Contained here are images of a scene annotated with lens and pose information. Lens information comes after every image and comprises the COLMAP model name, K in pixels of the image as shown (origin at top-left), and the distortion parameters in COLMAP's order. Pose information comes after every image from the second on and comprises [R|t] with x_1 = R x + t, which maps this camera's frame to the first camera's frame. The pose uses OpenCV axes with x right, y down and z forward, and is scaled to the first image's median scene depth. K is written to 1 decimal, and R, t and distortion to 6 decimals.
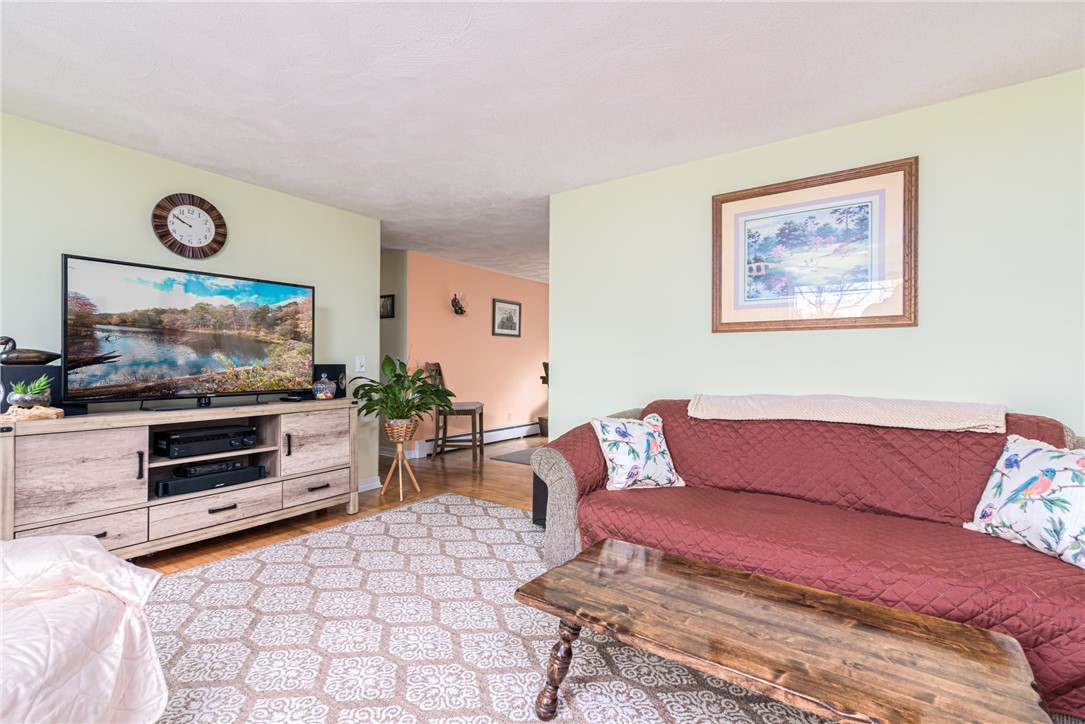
lens RADIAL K [[496.2, 0, 546.1], [0, 496.2, 357.9], [0, 0, 1]] dist [0.020439, 0.000012]
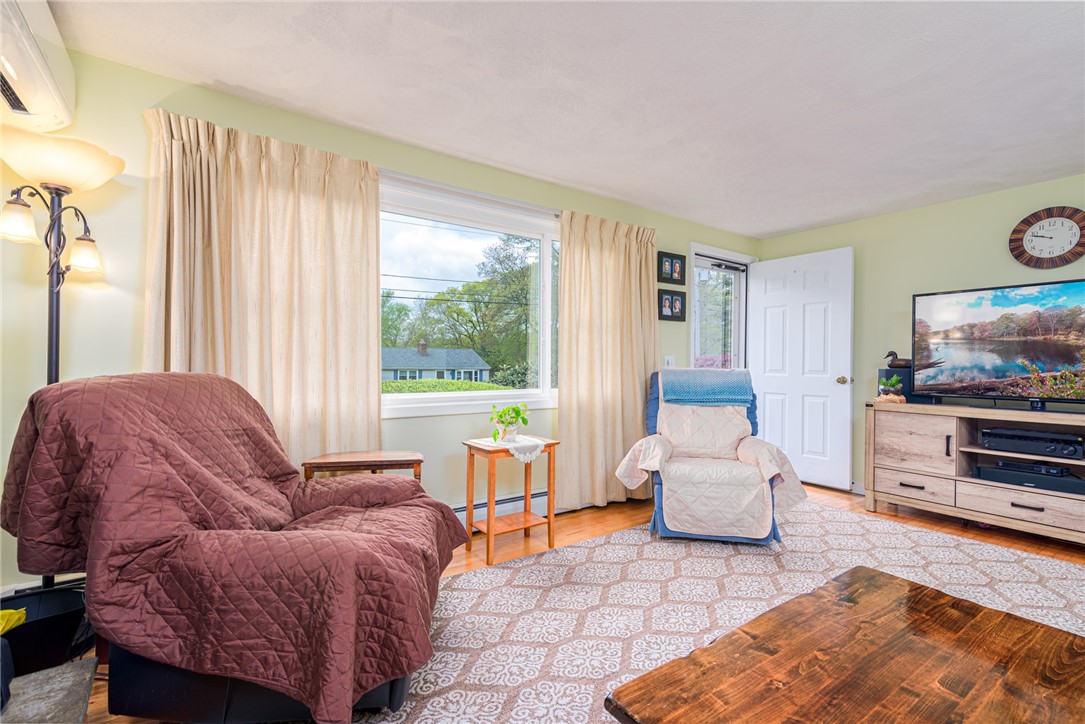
lens RADIAL K [[488.6, 0, 542.5], [0, 488.6, 362.0], [0, 0, 1]] dist [0.014362, -0.000481]
pose [[-0.329087, -0.012224, -0.944220, 0.685690], [-0.004213, 0.999925, -0.011477, 0.014051], [0.944290, 0.000201, -0.329114, 0.390399]]
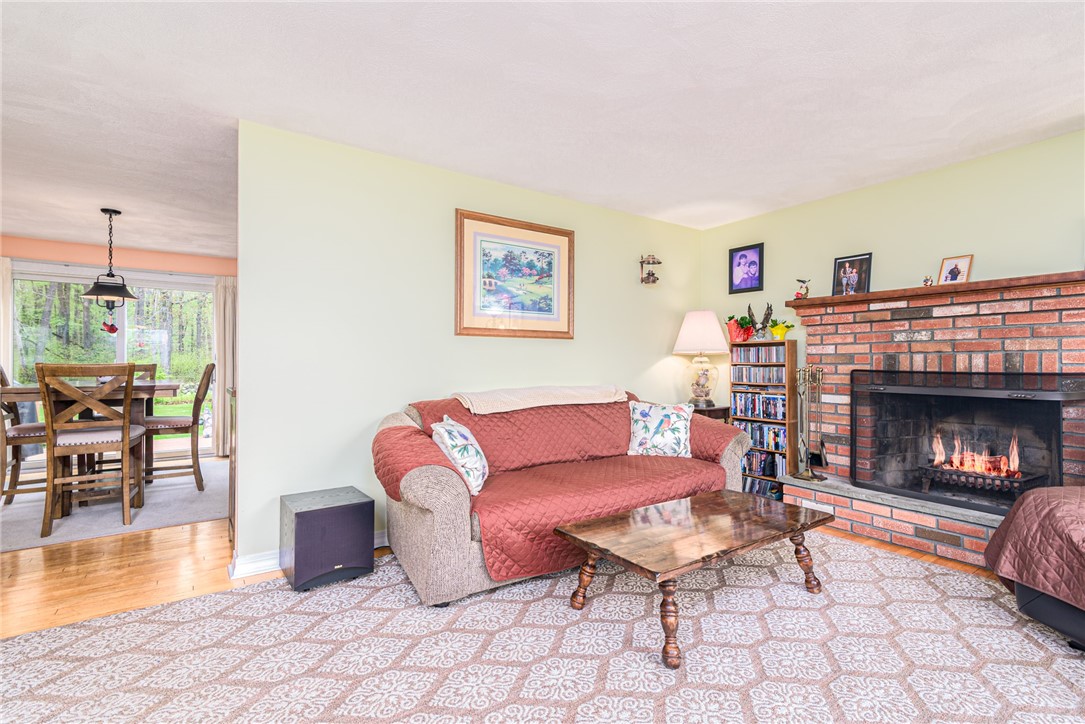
lens RADIAL K [[496.4, 0, 542.5], [0, 496.4, 362.0], [0, 0, 1]] dist [0.015906, -0.000547]
pose [[0.343270, -0.004225, 0.939227, -0.656728], [-0.006848, 0.999952, 0.007001, -0.001959], [-0.939212, -0.008835, 0.343224, 0.486759]]
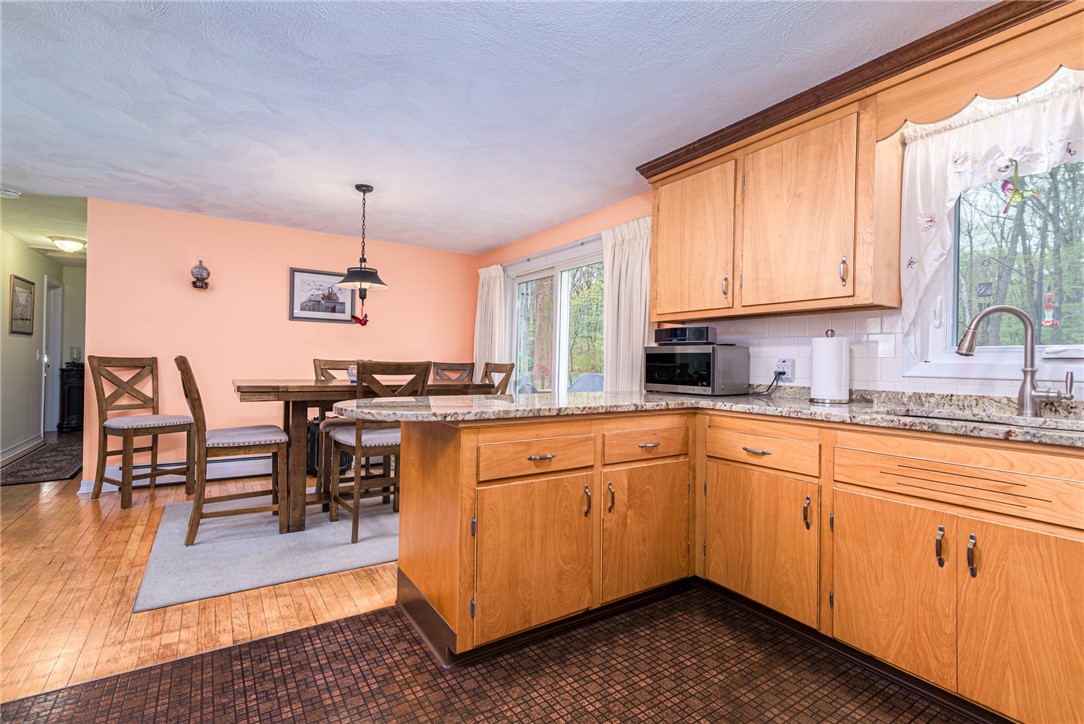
lens RADIAL K [[498.9, 0, 530.0], [0, 498.9, 361.9], [0, 0, 1]] dist [0.016400, -0.000868]
pose [[0.926683, 0.011284, -0.375675, 1.140441], [-0.009520, 0.999933, 0.006550, 0.015197], [0.375724, -0.002494, 0.926728, 1.120527]]
